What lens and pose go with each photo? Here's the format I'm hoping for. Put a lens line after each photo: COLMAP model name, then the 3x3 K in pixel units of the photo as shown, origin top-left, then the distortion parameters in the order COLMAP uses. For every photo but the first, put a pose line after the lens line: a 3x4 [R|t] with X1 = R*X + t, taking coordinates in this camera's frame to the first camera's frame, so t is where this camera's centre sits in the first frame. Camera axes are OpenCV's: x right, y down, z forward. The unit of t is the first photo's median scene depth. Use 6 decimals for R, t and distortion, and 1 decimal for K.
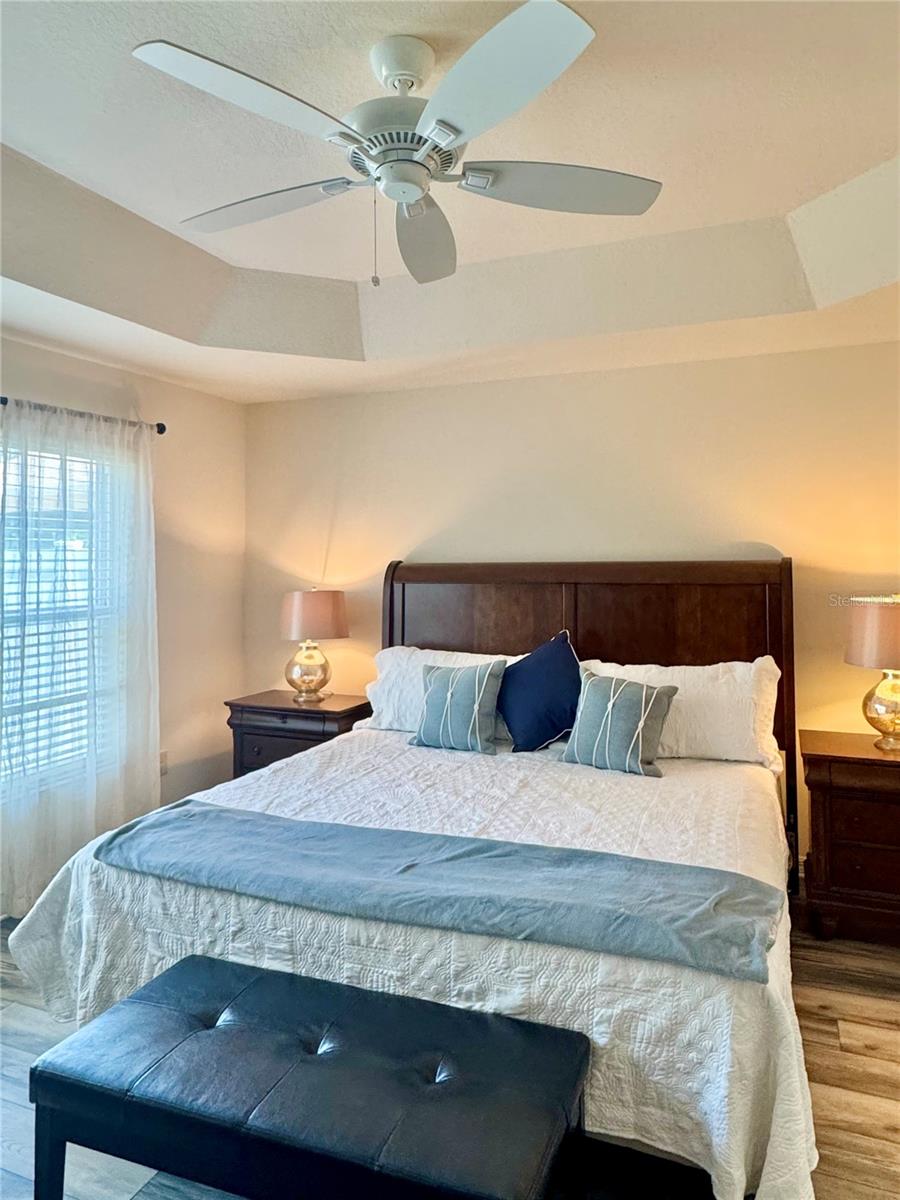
lens RADIAL K [[778.7, 0, 429.5], [0, 778.7, 538.2], [0, 0, 1]] dist [-0.025609, 0.012695]
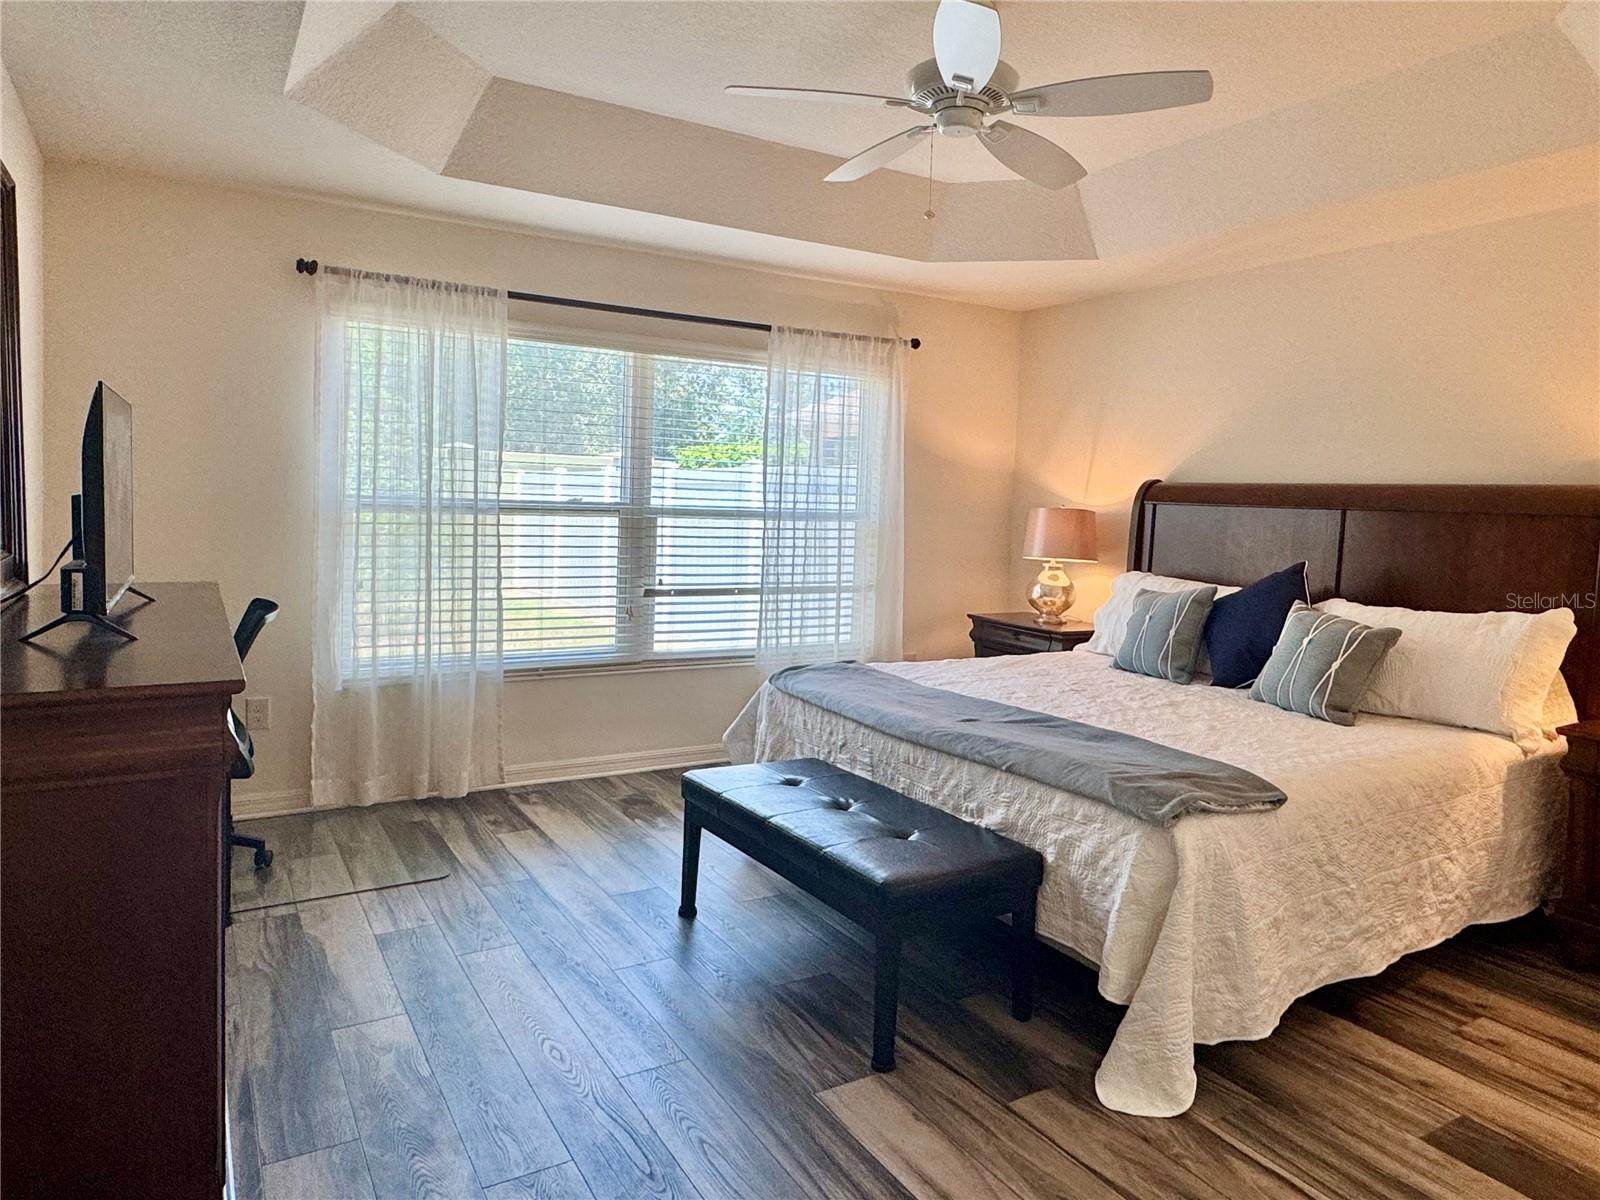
lens RADIAL K [[1038.3, 0, 804.9], [0, 1038.3, 594.7], [0, 0, 1]] dist [-0.025609, 0.012695]
pose [[0.799013, 0.086982, -0.594990, 0.483799], [-0.020602, 0.992861, 0.117481, 0.039677], [0.600961, -0.081611, 0.795101, -0.266211]]
